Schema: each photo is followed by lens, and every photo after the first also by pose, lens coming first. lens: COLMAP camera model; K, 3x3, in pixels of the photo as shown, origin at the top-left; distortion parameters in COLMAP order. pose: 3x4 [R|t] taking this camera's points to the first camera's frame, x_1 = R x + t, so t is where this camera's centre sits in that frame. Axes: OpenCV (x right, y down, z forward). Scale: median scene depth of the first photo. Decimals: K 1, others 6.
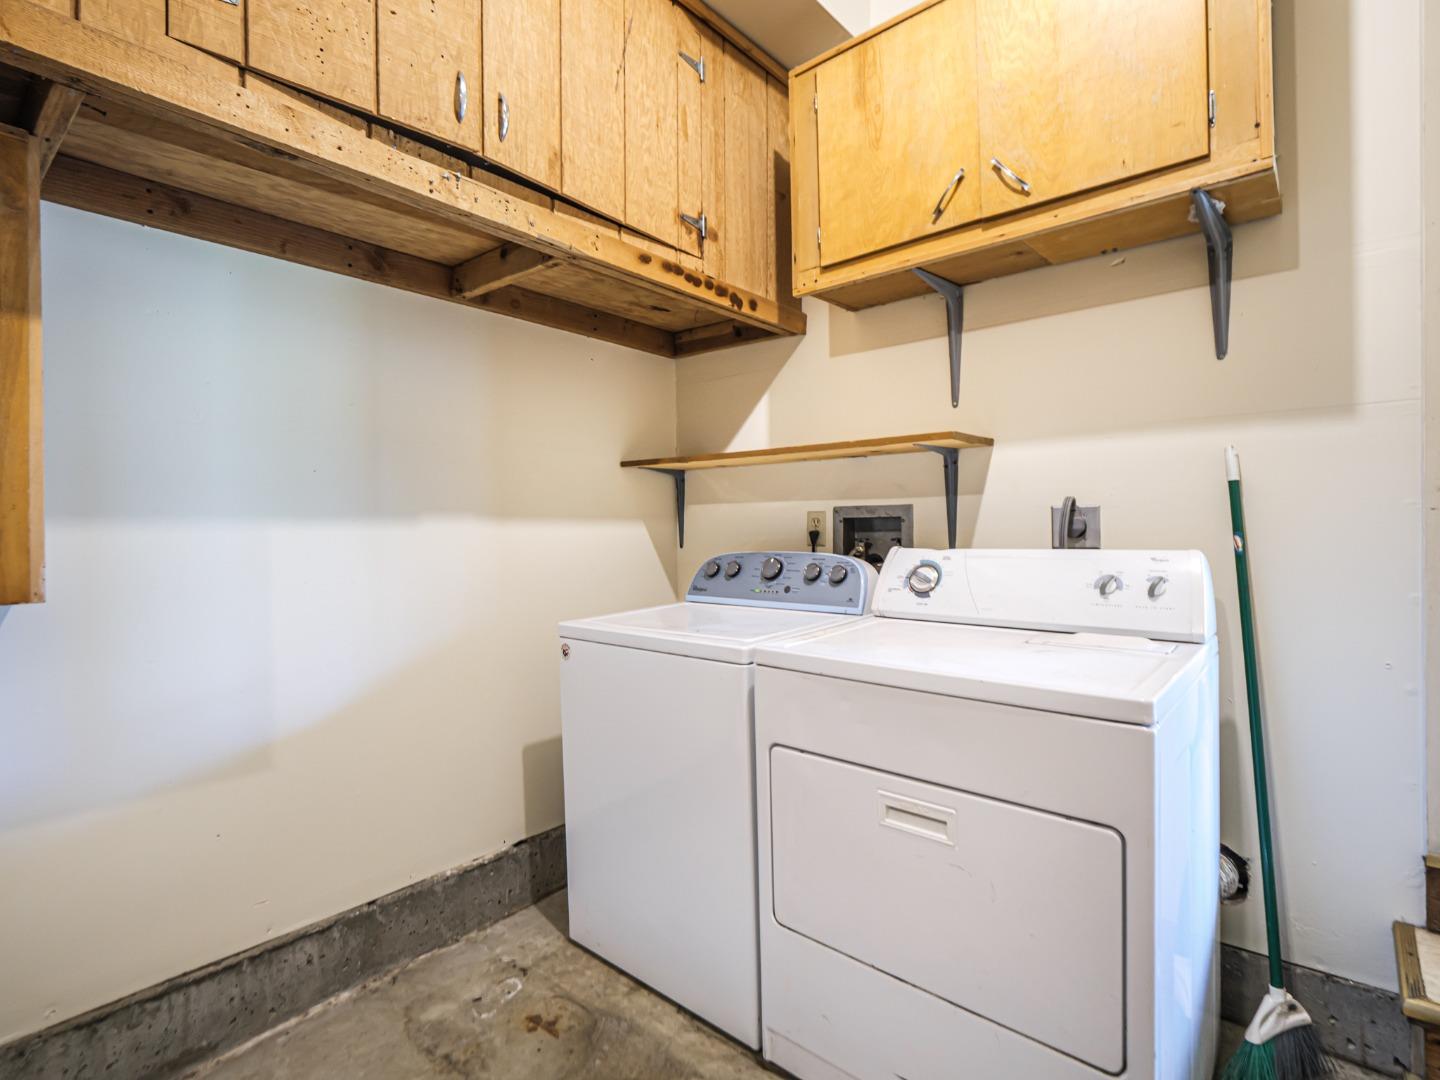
lens RADIAL K [[718.7, 0, 719.9], [0, 718.7, 534.1], [0, 0, 1]] dist [0.000254, -0.000142]
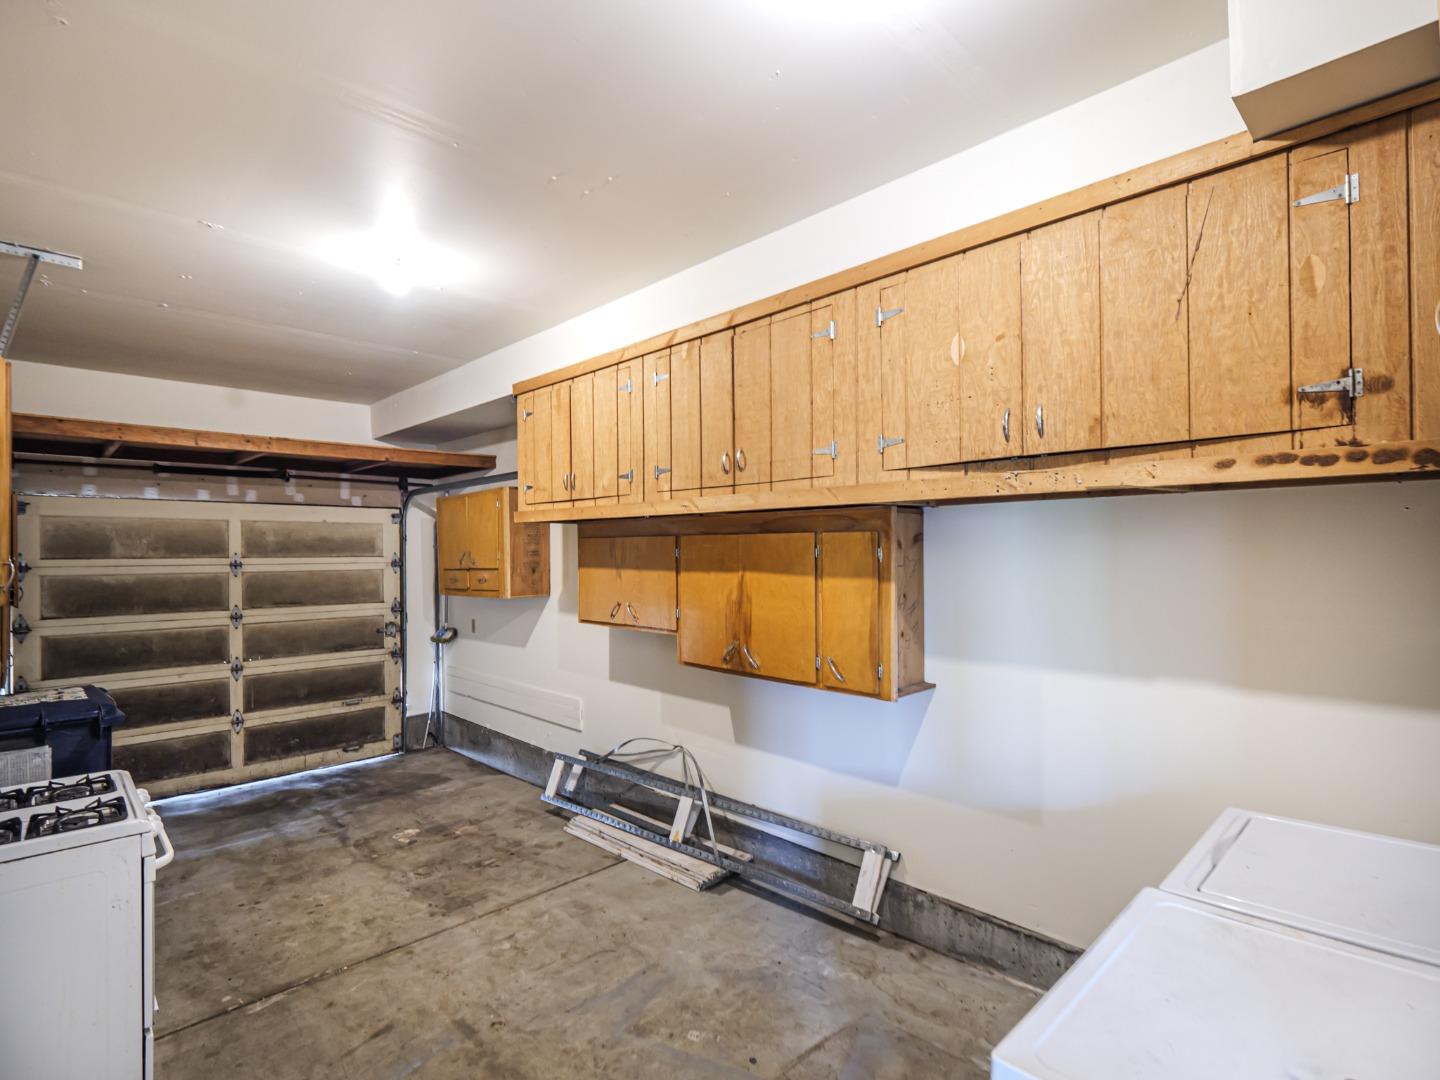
lens RADIAL K [[718.7, 0, 720.2], [0, 718.7, 541.8], [0, 0, 1]] dist [0.000254, -0.000142]
pose [[-0.083902, 0.005247, -0.996460, 1.055466], [0.005082, 0.999975, 0.004837, -0.324628], [0.996461, -0.004658, -0.083927, 0.452651]]
